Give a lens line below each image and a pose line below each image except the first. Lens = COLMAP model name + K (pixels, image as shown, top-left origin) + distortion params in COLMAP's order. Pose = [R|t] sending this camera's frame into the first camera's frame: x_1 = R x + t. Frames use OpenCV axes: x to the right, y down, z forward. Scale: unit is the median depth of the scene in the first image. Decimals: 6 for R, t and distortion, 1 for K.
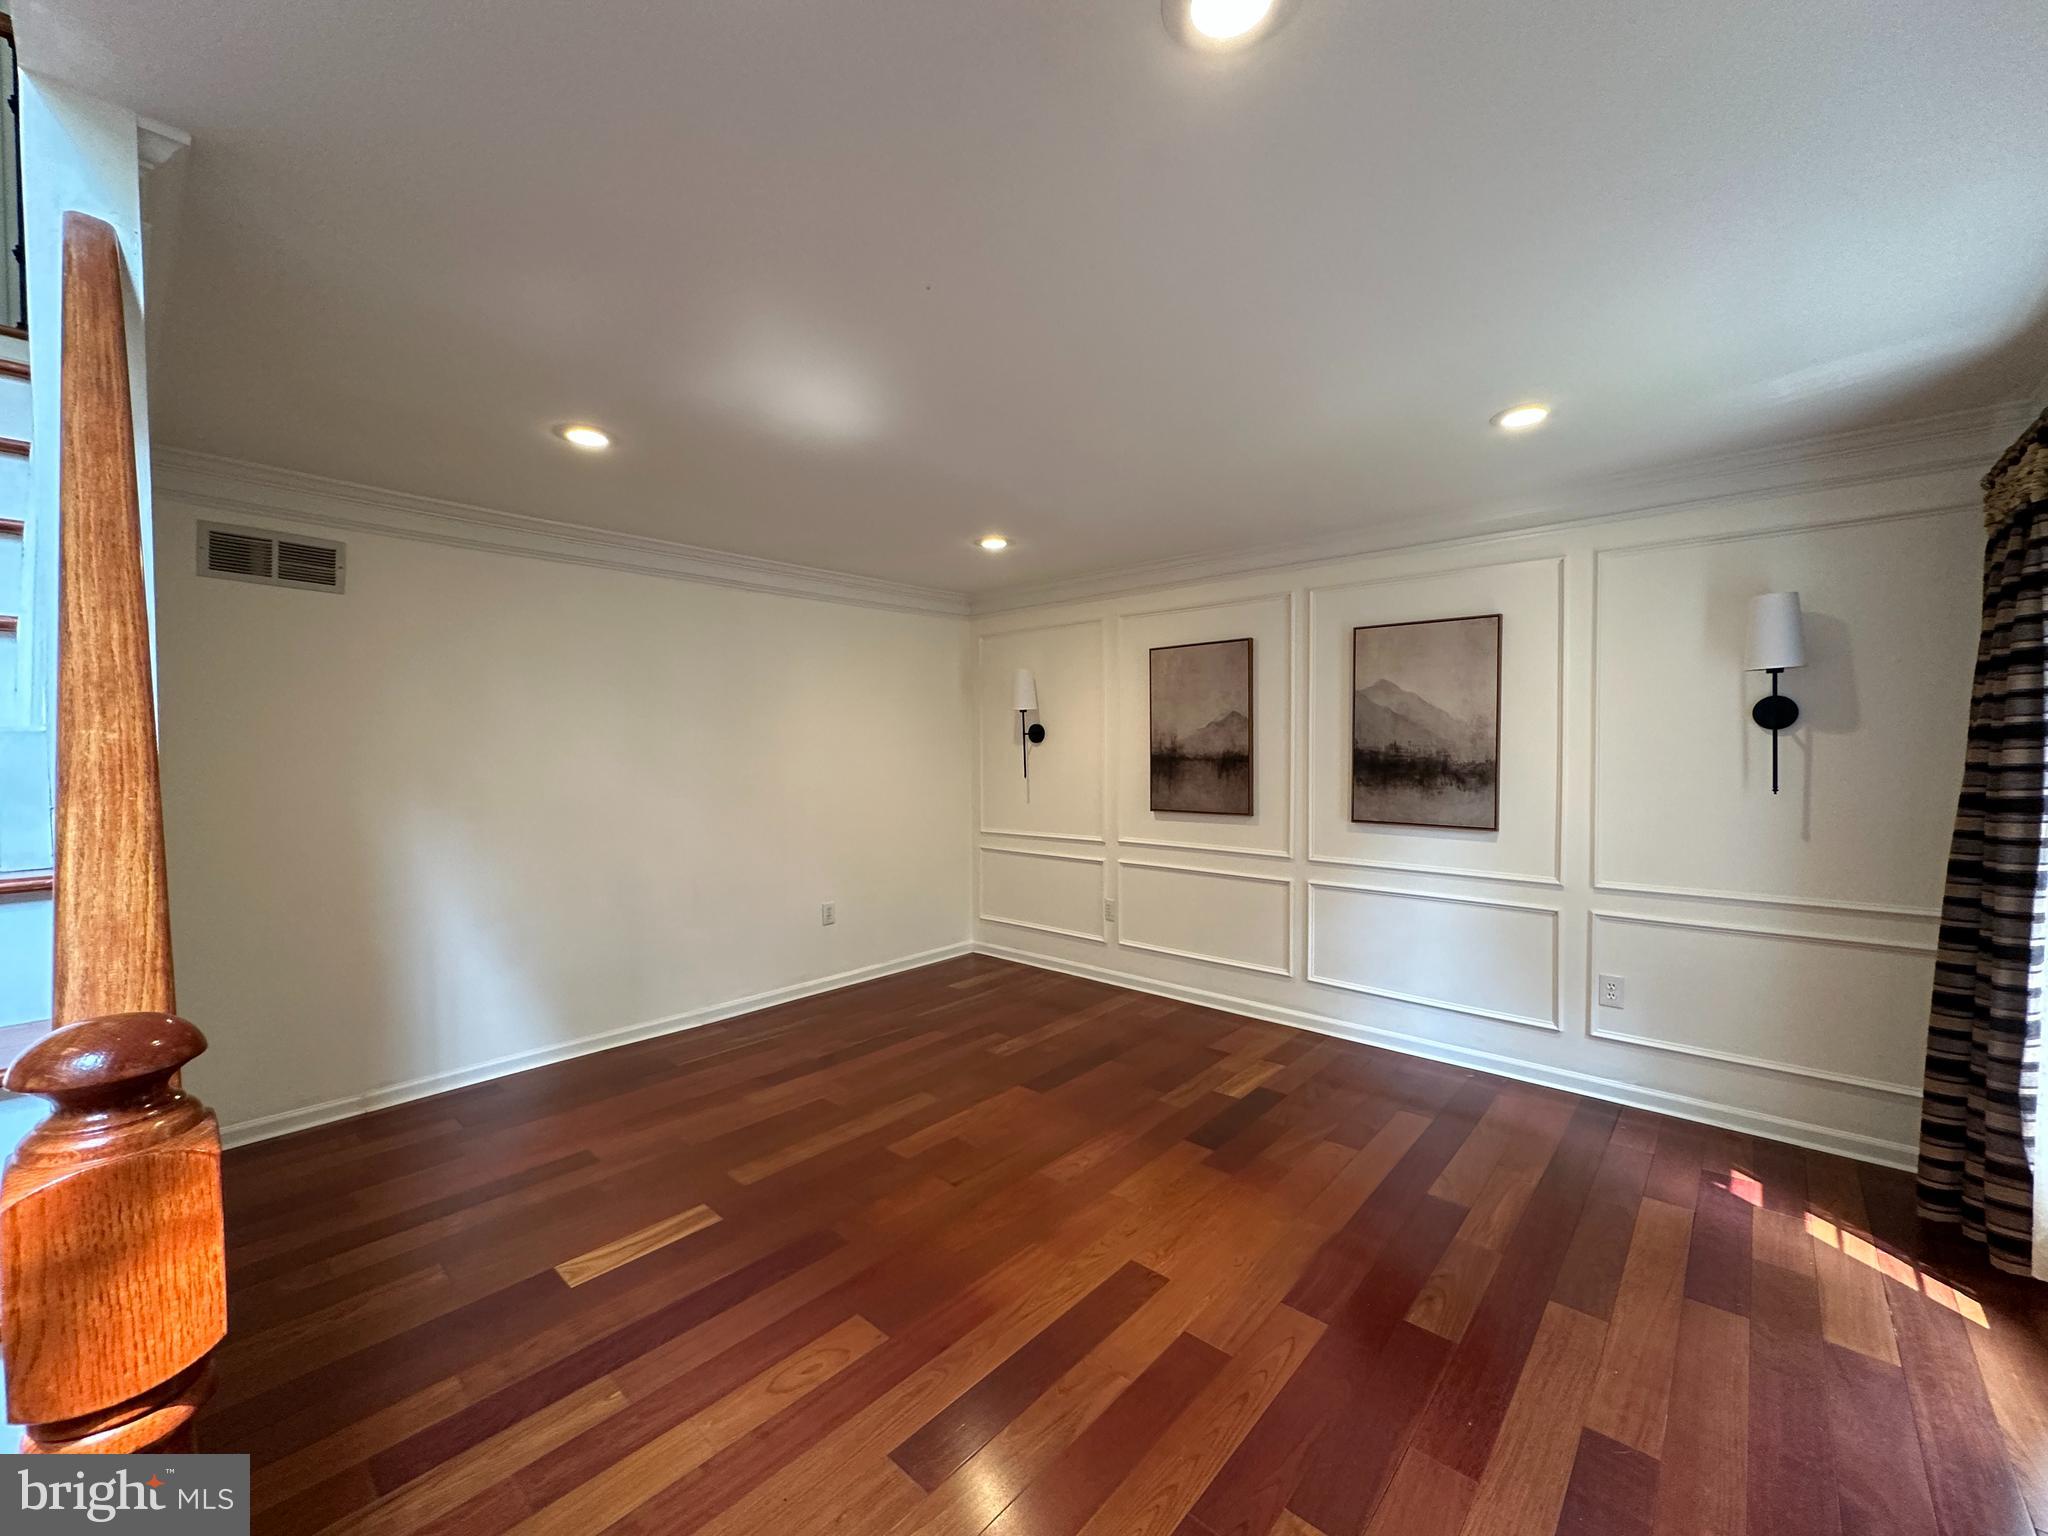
lens RADIAL K [[816.4, 0, 1027.8], [0, 816.4, 772.6], [0, 0, 1]] dist [-0.002589, -0.000107]
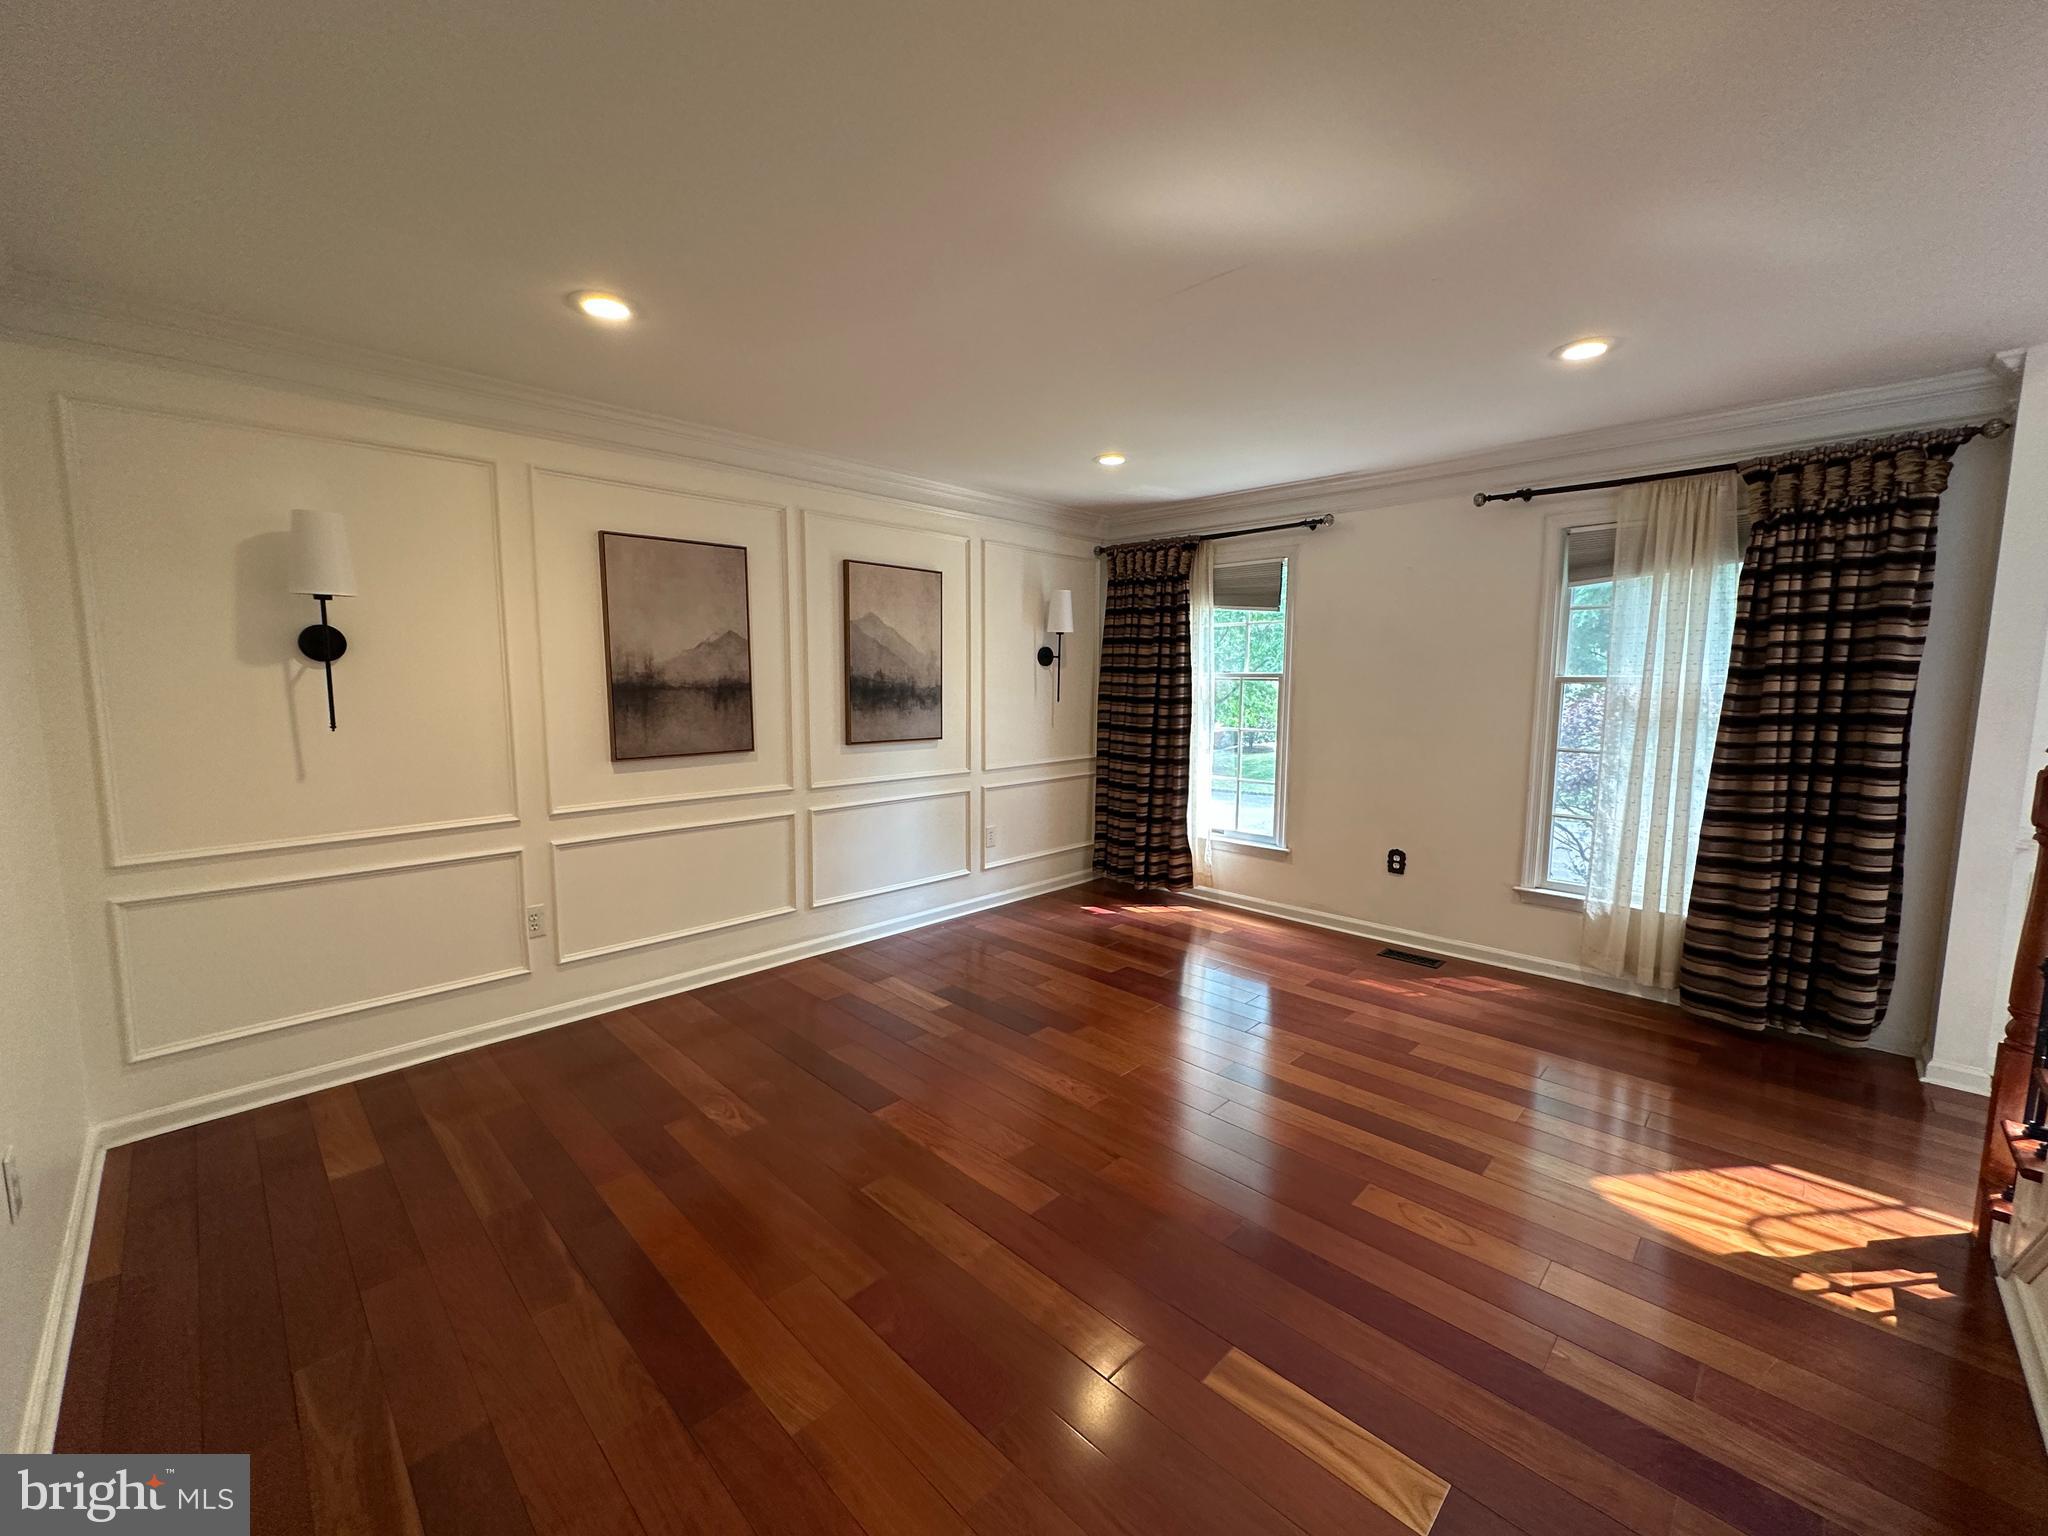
lens RADIAL K [[816.4, 0, 1014.9], [0, 816.4, 770.5], [0, 0, 1]] dist [-0.002589, -0.000107]
pose [[0.051126, -0.113983, 0.992166, -0.653713], [0.025724, 0.993286, 0.112786, -0.020790], [-0.998361, 0.019756, 0.053715, 0.728953]]
